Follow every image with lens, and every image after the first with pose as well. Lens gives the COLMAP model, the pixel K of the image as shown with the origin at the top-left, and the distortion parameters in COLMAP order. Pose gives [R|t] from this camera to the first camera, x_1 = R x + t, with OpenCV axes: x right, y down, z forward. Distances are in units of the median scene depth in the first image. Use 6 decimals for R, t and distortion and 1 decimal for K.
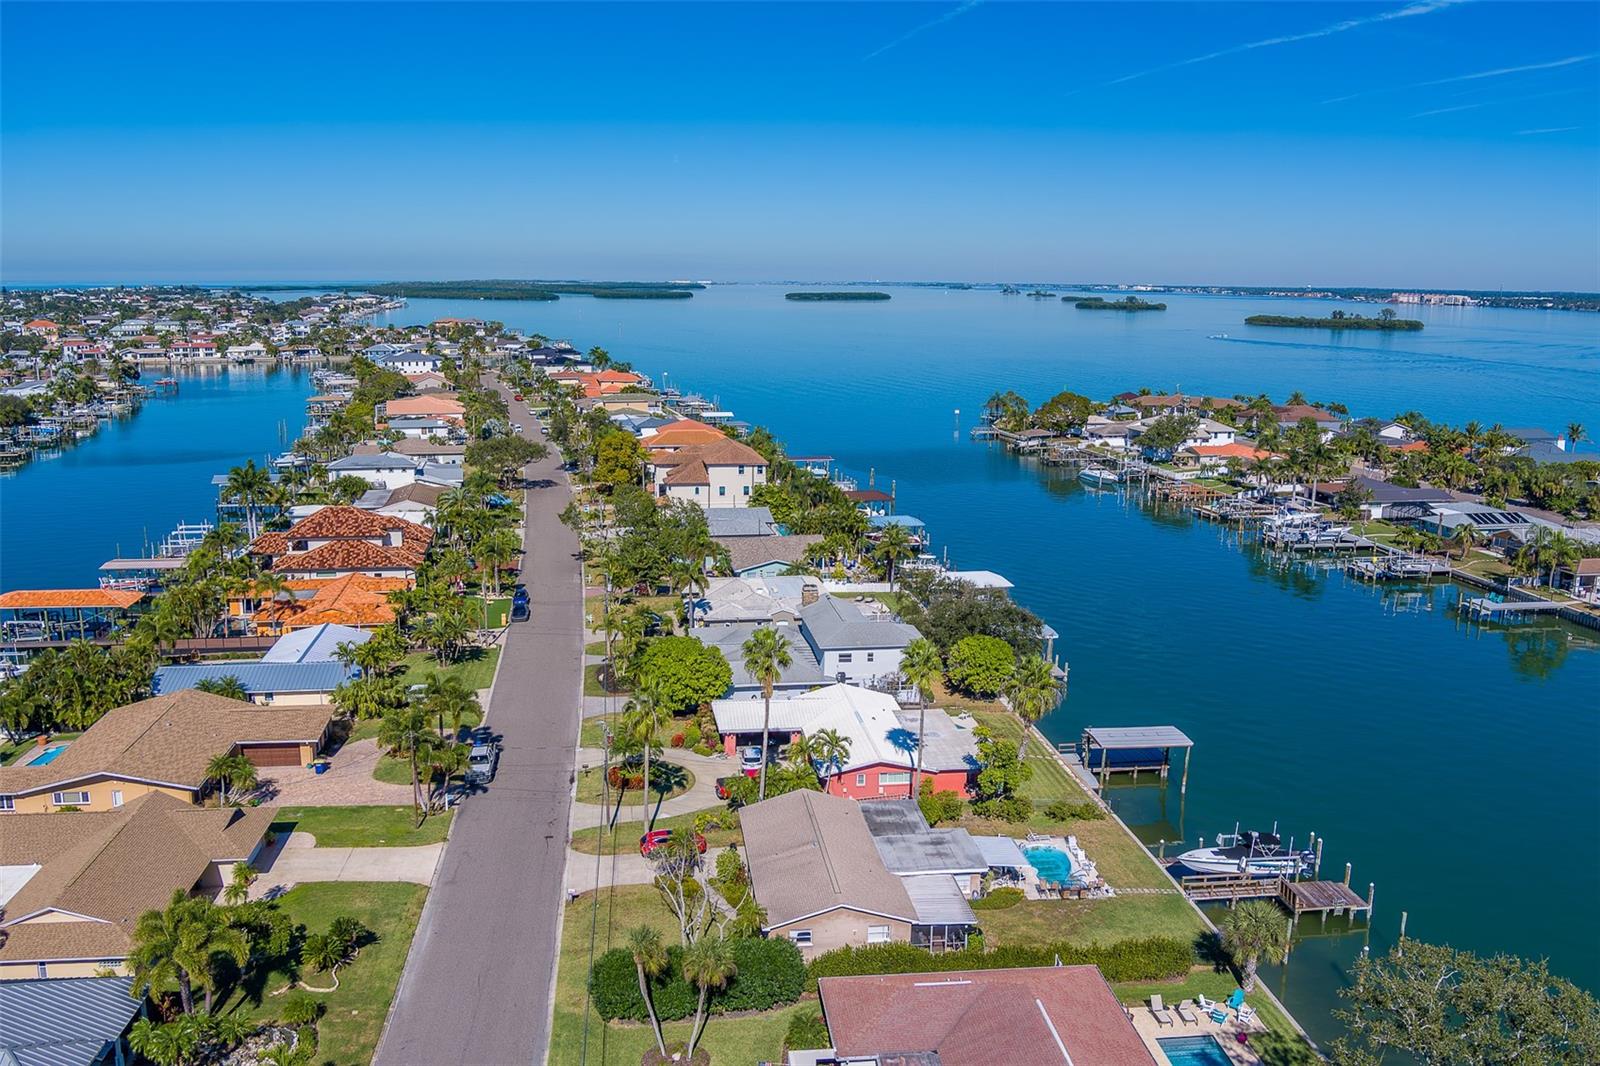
lens RADIAL K [[1307.6, 0, 795.9], [0, 1307.6, 533.2], [0, 0, 1]] dist [-0.056077, 0.008006]
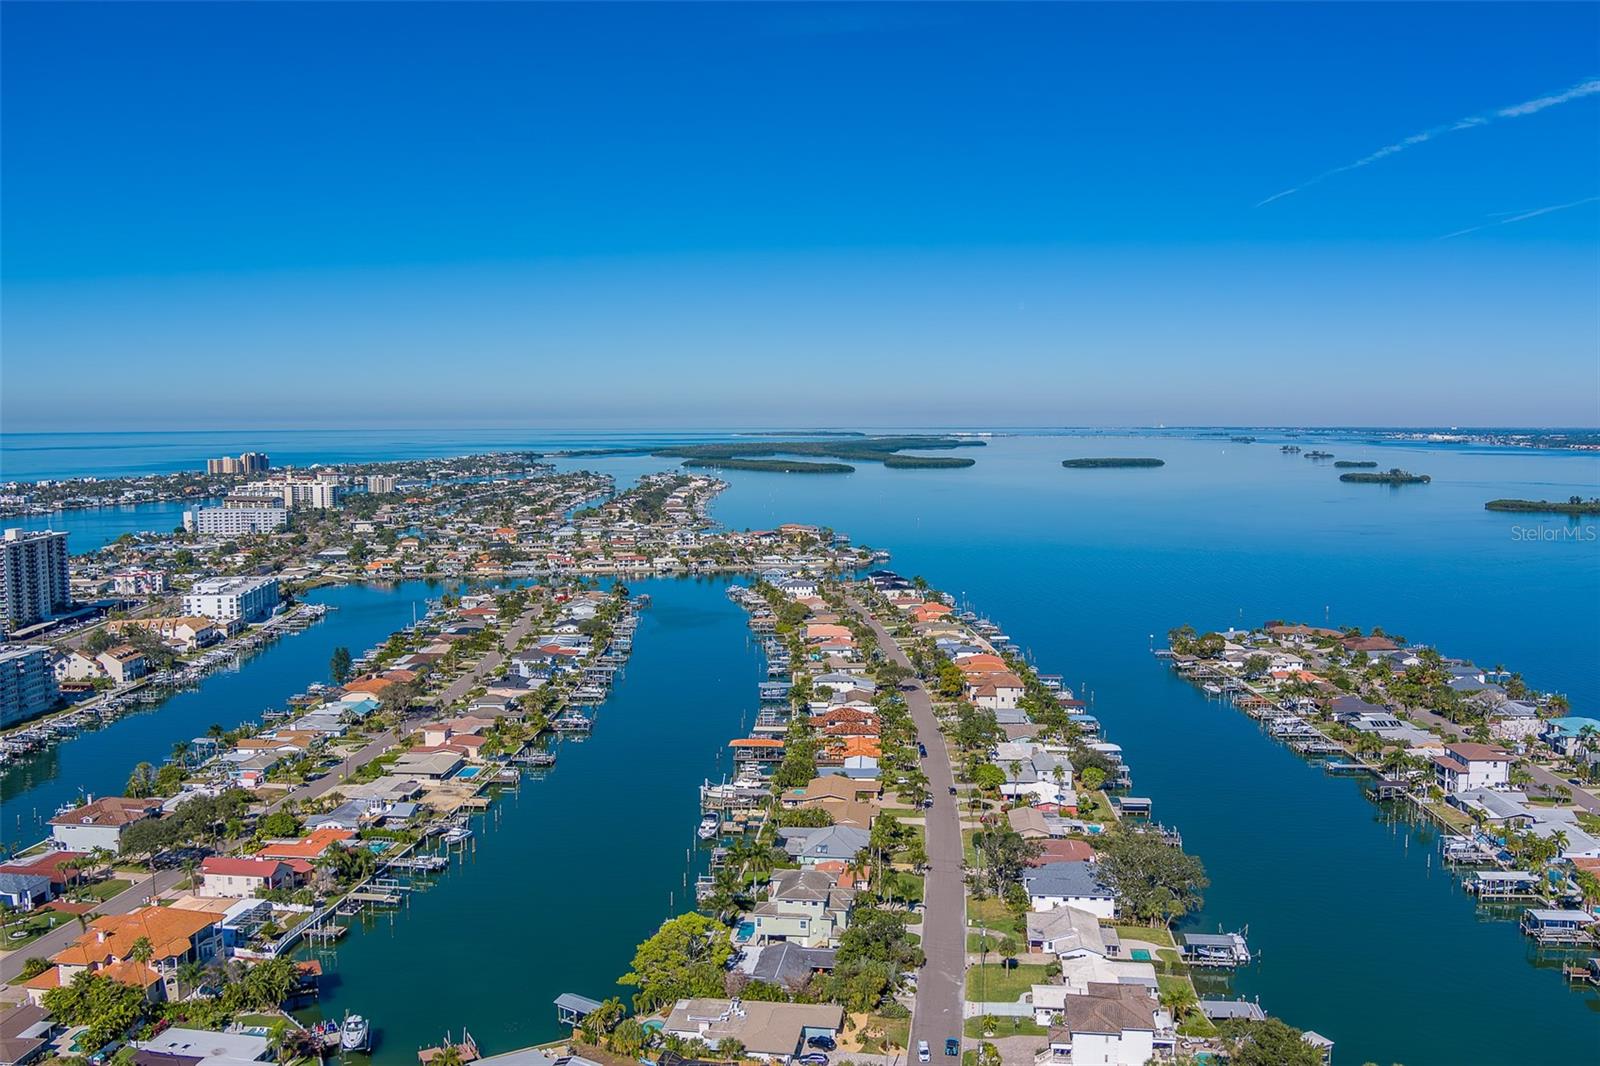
lens RADIAL K [[1307.6, 0, 798.5], [0, 1307.6, 527.9], [0, 0, 1]] dist [-0.056077, 0.008006]
pose [[0.978050, 0.002955, -0.208351, 0.059575], [-0.026822, 0.993366, -0.111821, -0.063323], [0.206638, 0.114955, 0.971641, -1.160250]]
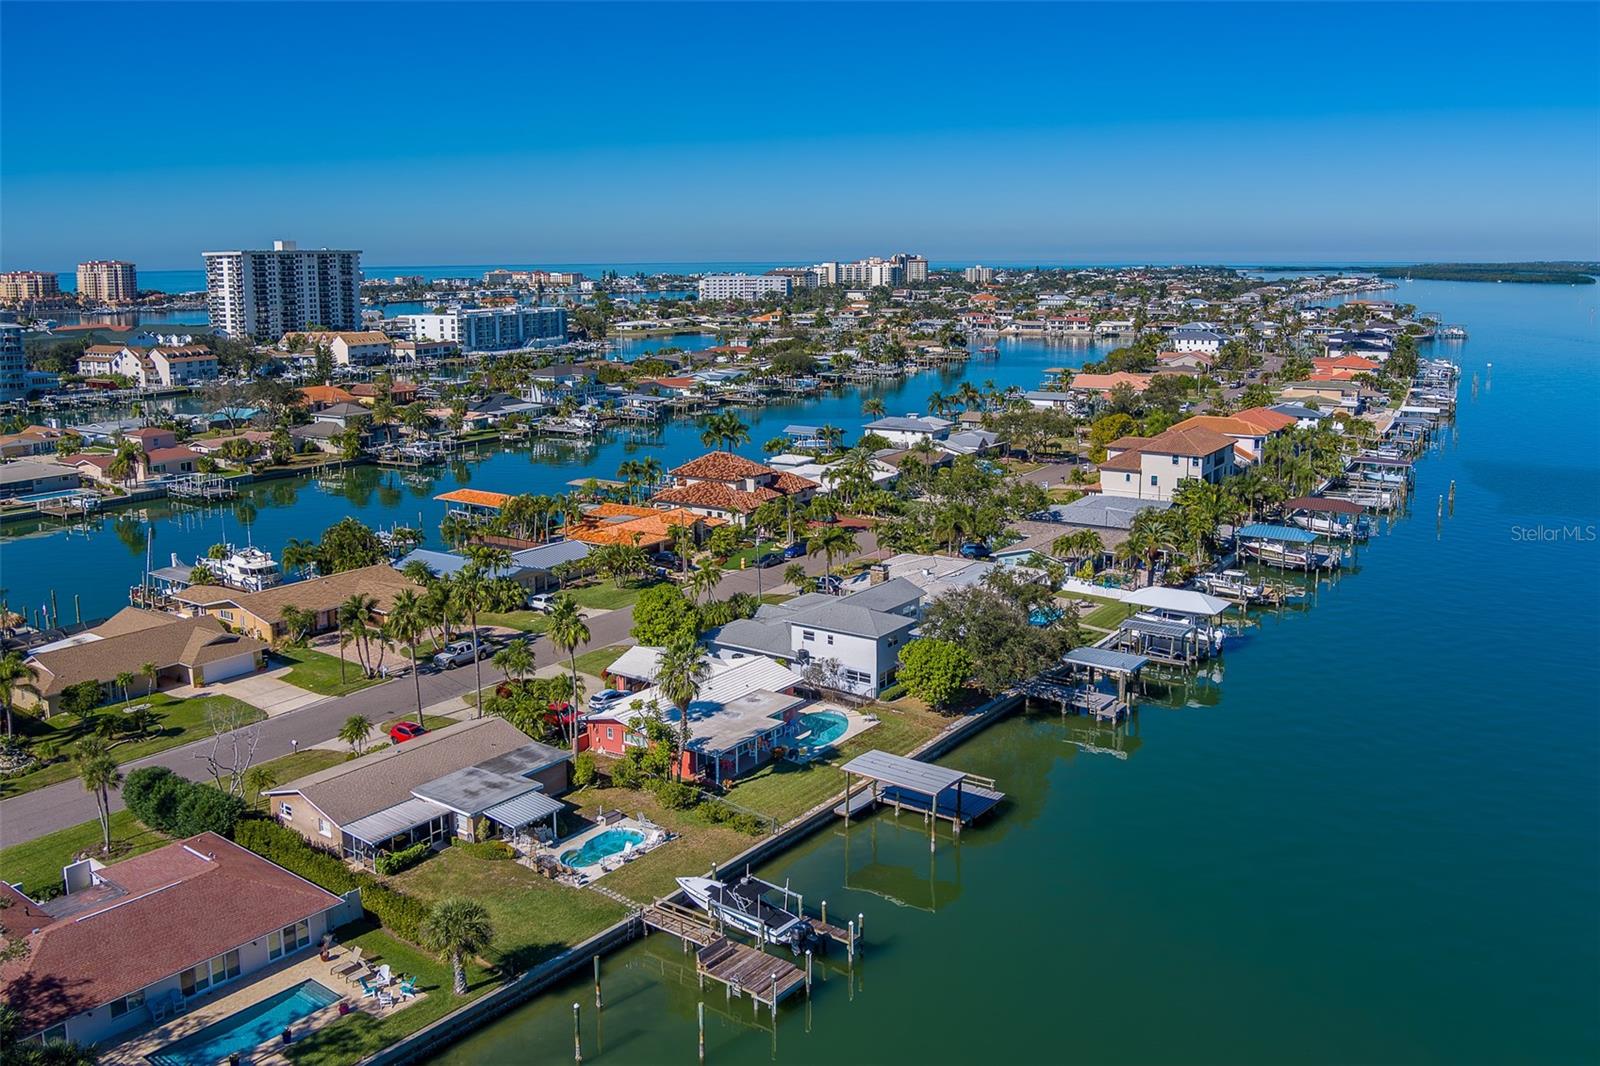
lens RADIAL K [[1307.6, 0, 811.2], [0, 1307.6, 529.2], [0, 0, 1]] dist [-0.056077, 0.008006]
pose [[0.730384, 0.124728, -0.671552, 0.390083], [-0.117141, 0.991493, 0.056748, -0.022235], [0.672917, 0.037218, 0.738781, 0.158048]]
